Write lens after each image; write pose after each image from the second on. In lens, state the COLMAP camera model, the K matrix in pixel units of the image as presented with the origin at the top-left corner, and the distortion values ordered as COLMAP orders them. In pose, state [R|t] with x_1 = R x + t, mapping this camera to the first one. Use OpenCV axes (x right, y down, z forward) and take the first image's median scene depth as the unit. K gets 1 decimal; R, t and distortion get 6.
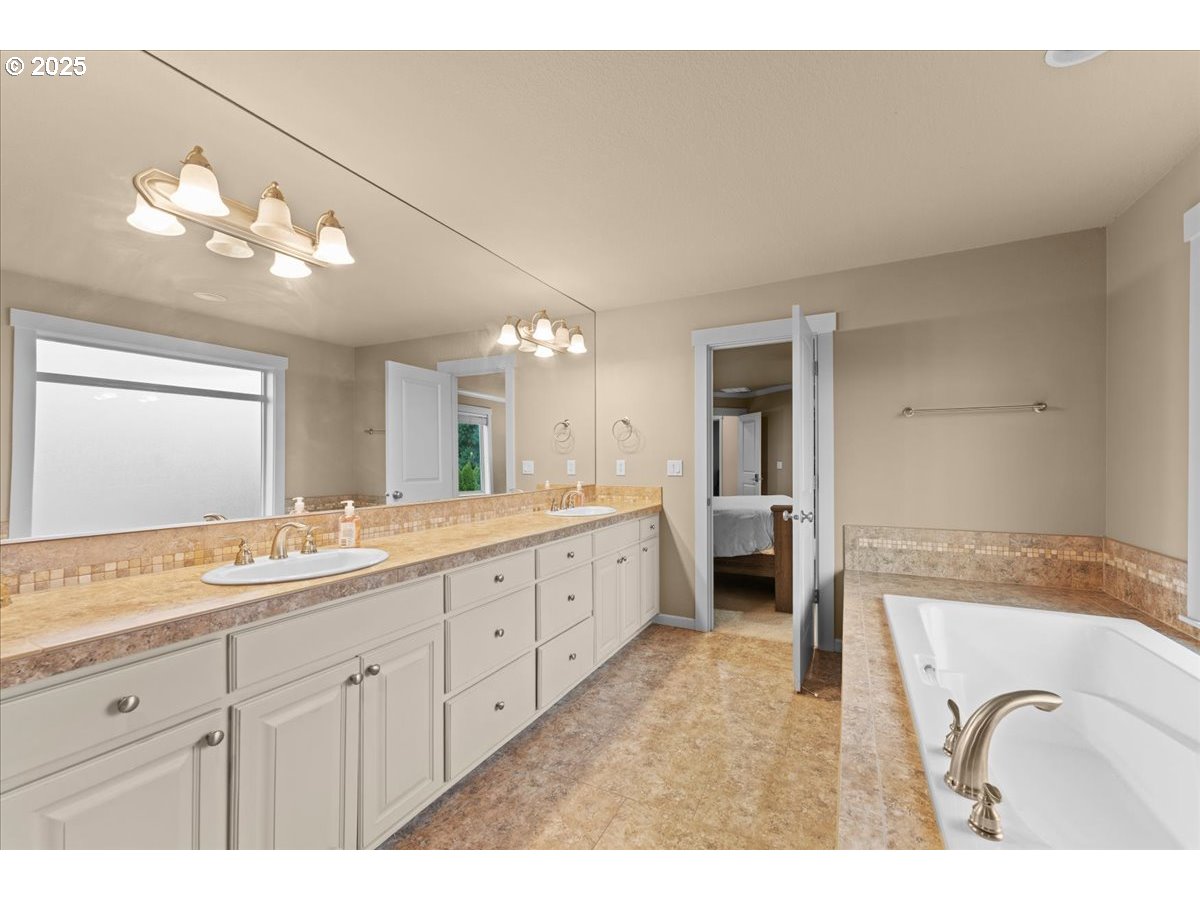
lens RADIAL K [[481.3, 0, 605.5], [0, 481.3, 457.7], [0, 0, 1]] dist [0.000901, -0.000972]
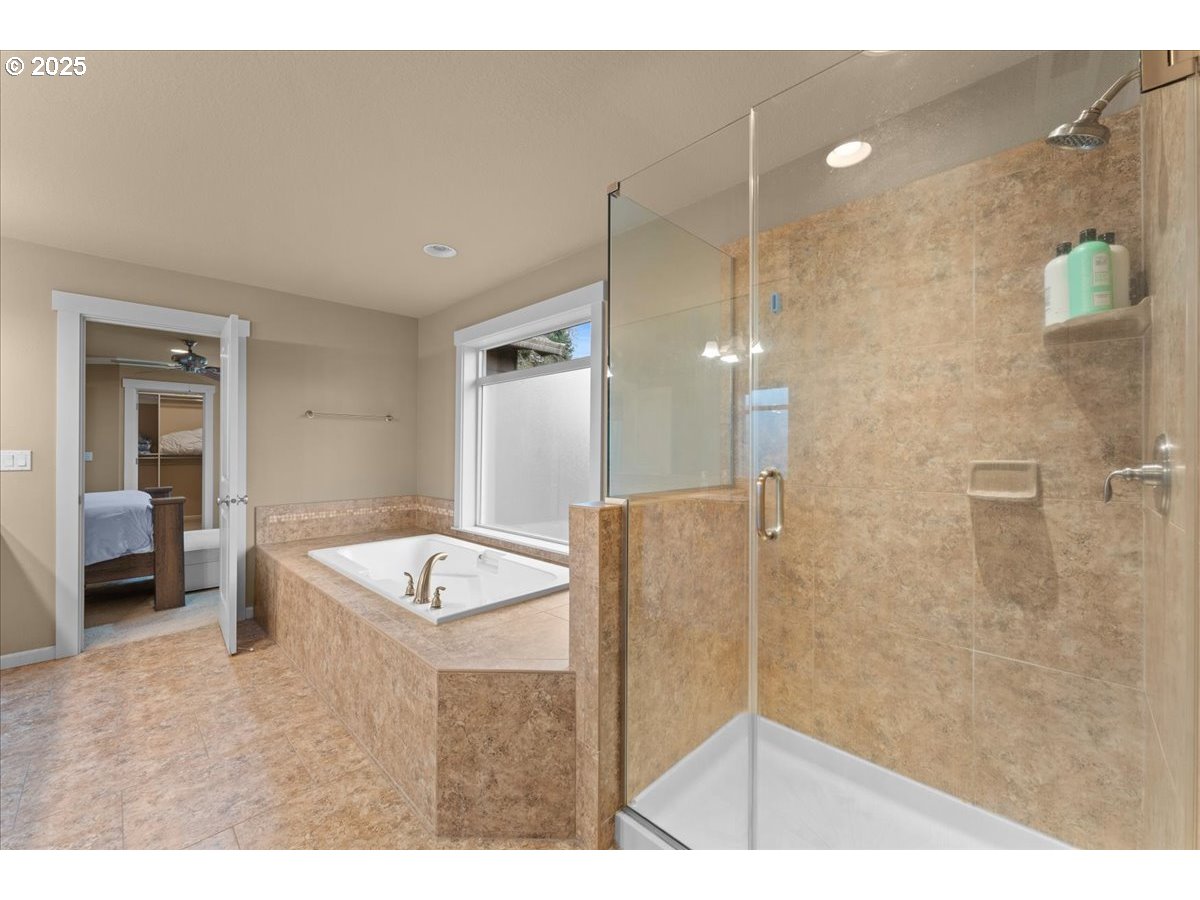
lens RADIAL K [[481.3, 0, 600.4], [0, 481.3, 451.6], [0, 0, 1]] dist [0.000901, -0.000972]
pose [[0.300910, 0.001459, 0.953651, -0.384252], [-0.007621, 0.999971, 0.000875, -0.000143], [-0.953622, -0.007531, 0.300912, -0.148373]]
